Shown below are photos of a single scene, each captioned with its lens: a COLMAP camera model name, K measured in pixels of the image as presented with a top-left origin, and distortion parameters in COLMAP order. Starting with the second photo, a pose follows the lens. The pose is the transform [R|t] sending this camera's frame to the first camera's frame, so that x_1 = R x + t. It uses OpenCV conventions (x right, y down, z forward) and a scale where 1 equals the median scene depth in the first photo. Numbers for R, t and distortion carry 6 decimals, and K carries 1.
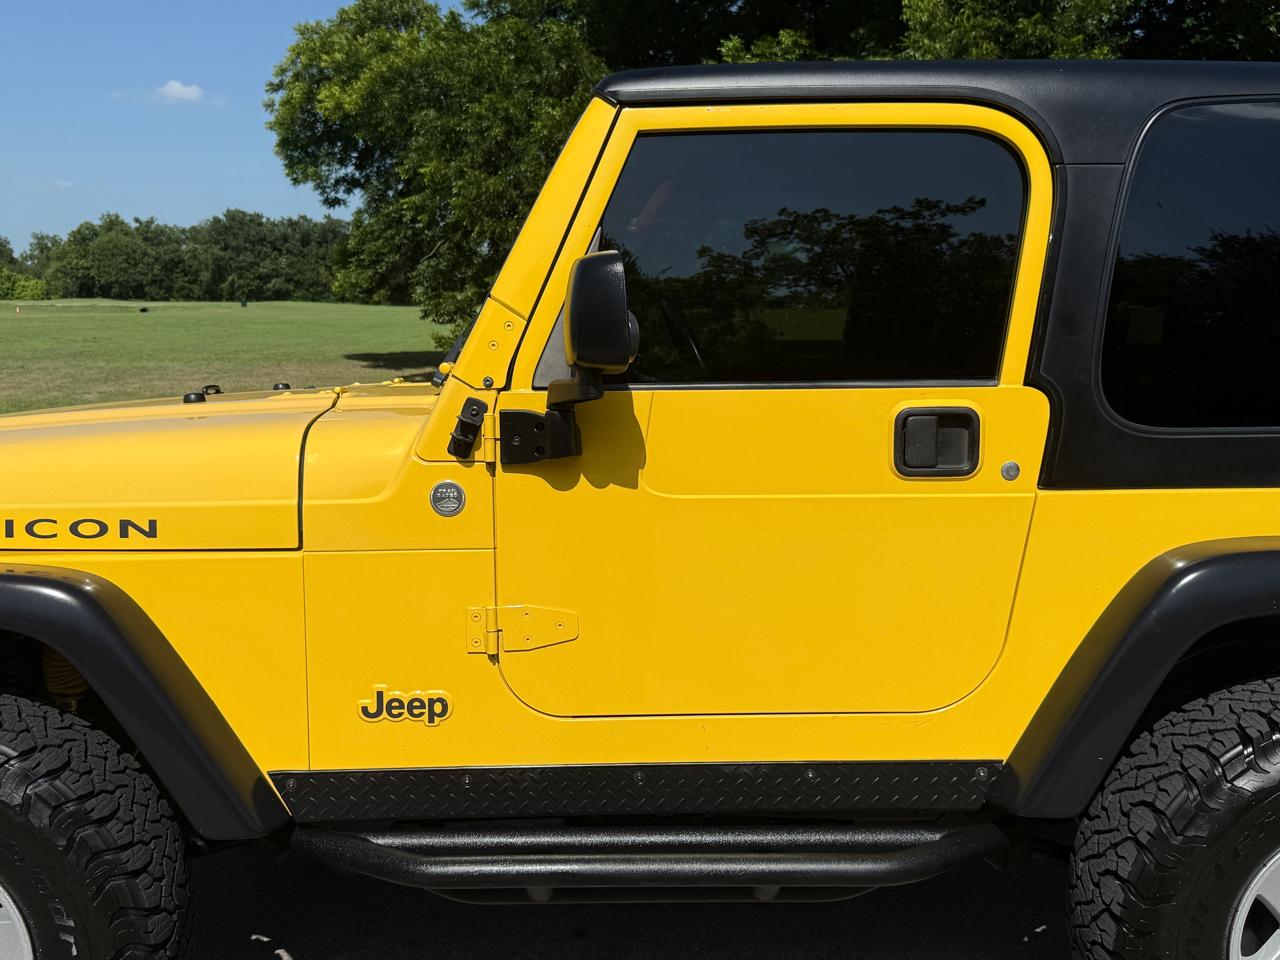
lens RADIAL K [[1305.1, 0, 640.0], [0, 1305.1, 480.0], [0, 0, 1]] dist [0.158112, -0.335213]
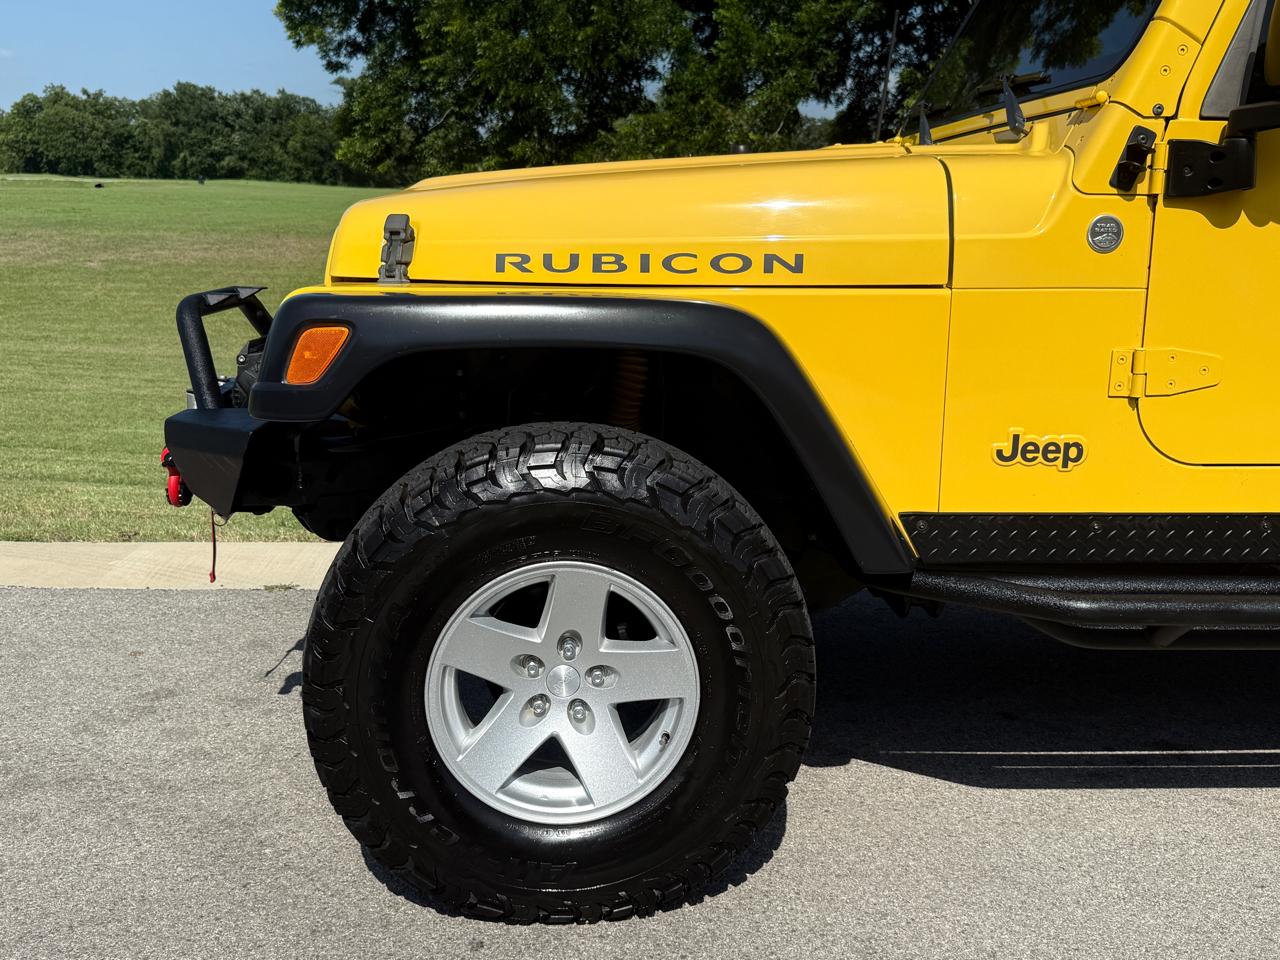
lens RADIAL K [[1305.1, 0, 640.0], [0, 1305.1, 480.0], [0, 0, 1]] dist [0.158112, -0.335213]
pose [[0.999583, 0.011577, 0.026455, -0.503076], [-0.013752, 0.996405, 0.083591, 0.115410], [-0.025393, -0.083919, 0.996149, 0.021058]]
